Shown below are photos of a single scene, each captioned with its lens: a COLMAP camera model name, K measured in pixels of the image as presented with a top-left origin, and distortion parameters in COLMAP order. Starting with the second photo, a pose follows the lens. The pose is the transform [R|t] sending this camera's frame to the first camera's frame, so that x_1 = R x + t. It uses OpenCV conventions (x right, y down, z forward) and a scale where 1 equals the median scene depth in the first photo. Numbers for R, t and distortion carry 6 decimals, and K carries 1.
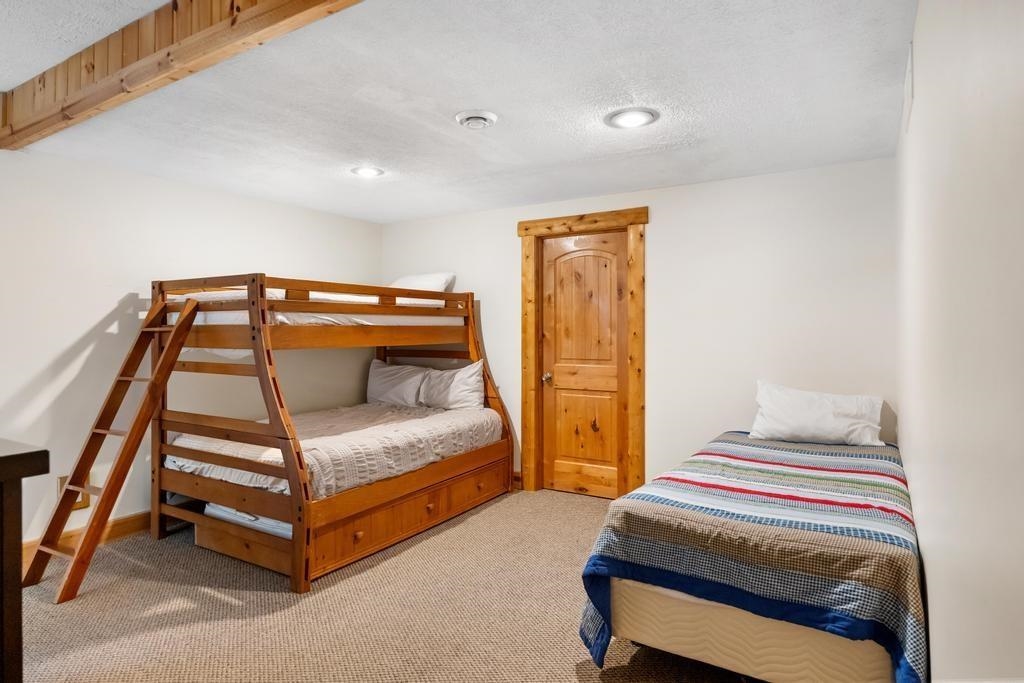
lens RADIAL K [[571.1, 0, 516.6], [0, 571.1, 339.3], [0, 0, 1]] dist [-0.004217, 0.000504]
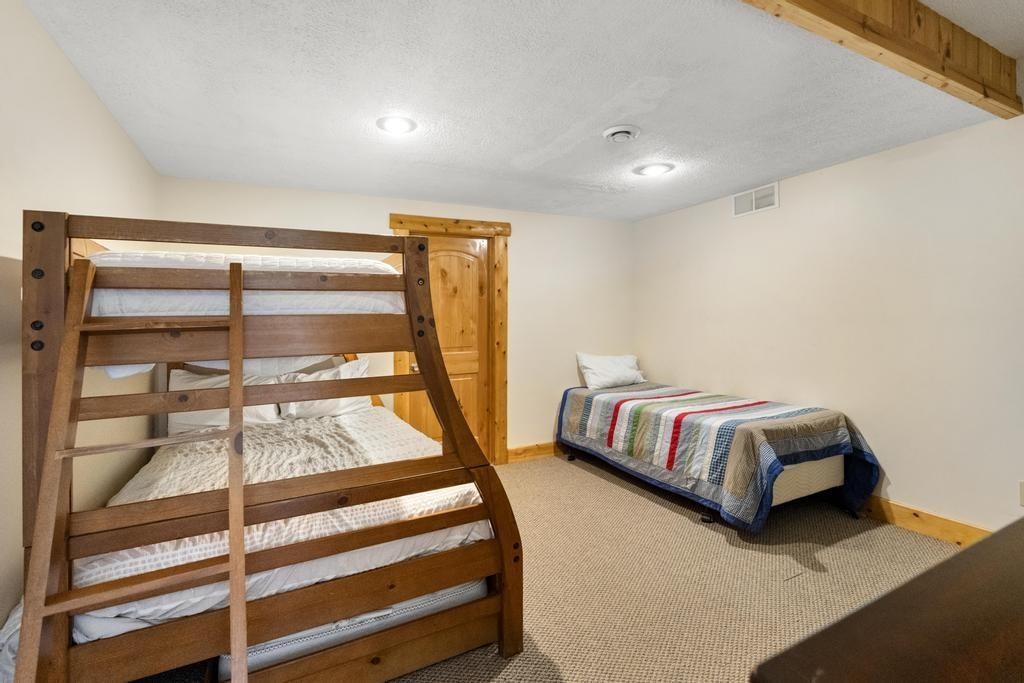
lens RADIAL K [[451.1, 0, 512.7], [0, 451.1, 336.1], [0, 0, 1]] dist [-0.002451, 0.000643]
pose [[0.535431, -0.040357, 0.843614, -0.670725], [0.035320, 0.999054, 0.025376, -0.006986], [-0.843840, 0.016210, 0.536350, 0.496678]]
